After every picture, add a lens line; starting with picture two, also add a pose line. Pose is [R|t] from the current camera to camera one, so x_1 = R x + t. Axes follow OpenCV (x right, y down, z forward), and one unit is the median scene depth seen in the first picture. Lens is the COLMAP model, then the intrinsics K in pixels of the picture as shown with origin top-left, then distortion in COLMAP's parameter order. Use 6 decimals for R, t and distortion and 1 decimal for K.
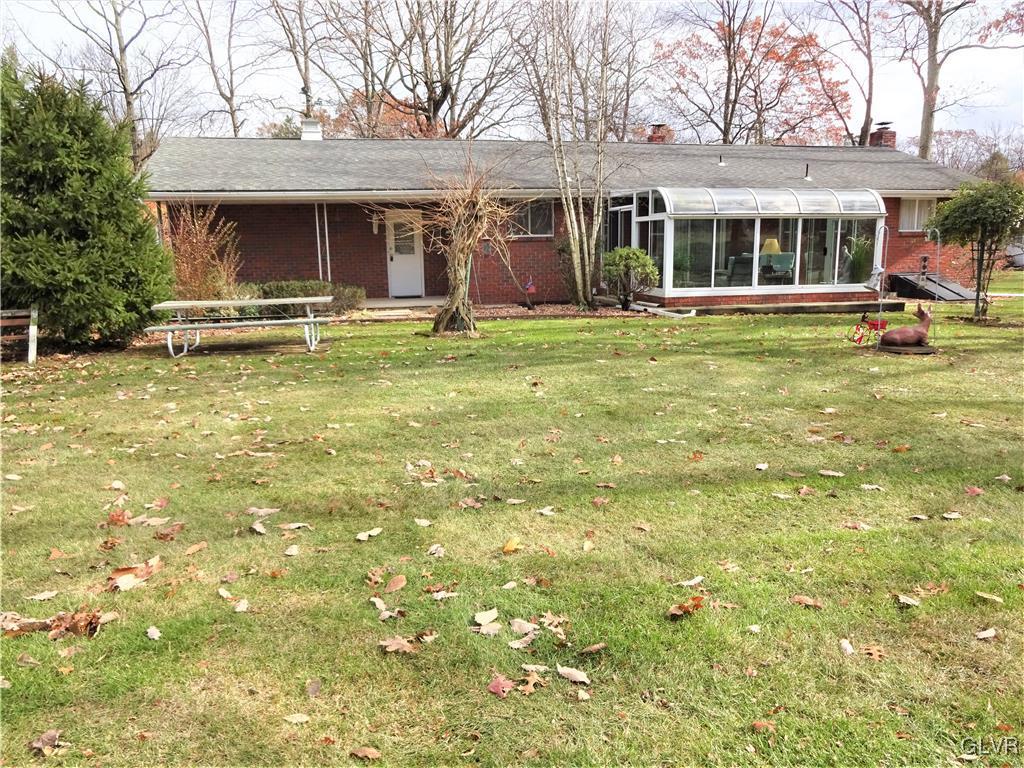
lens RADIAL K [[757.1, 0, 512.0], [0, 757.1, 384.0], [0, 0, 1]] dist [-0.011586, -0.007006]
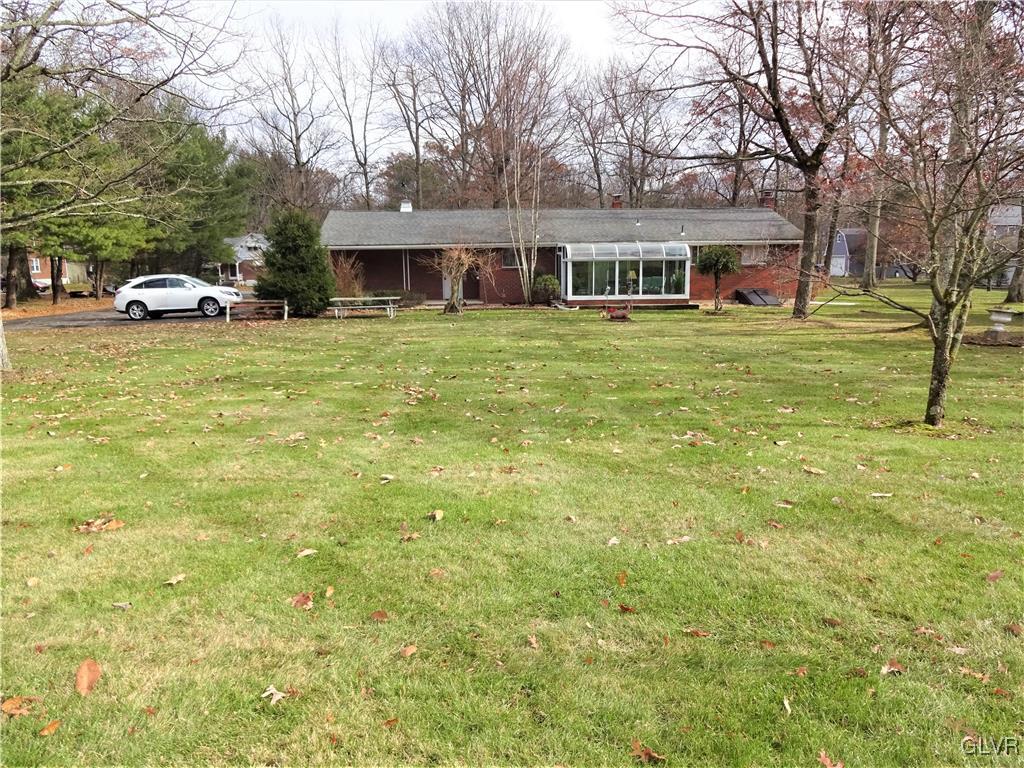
lens RADIAL K [[757.1, 0, 512.0], [0, 757.1, 384.0], [0, 0, 1]] dist [-0.011586, -0.007006]
pose [[0.987596, 0.031589, -0.153808, 0.372027], [-0.033334, 0.999406, -0.008777, 0.129130], [0.153439, 0.013795, 0.988062, -0.997522]]
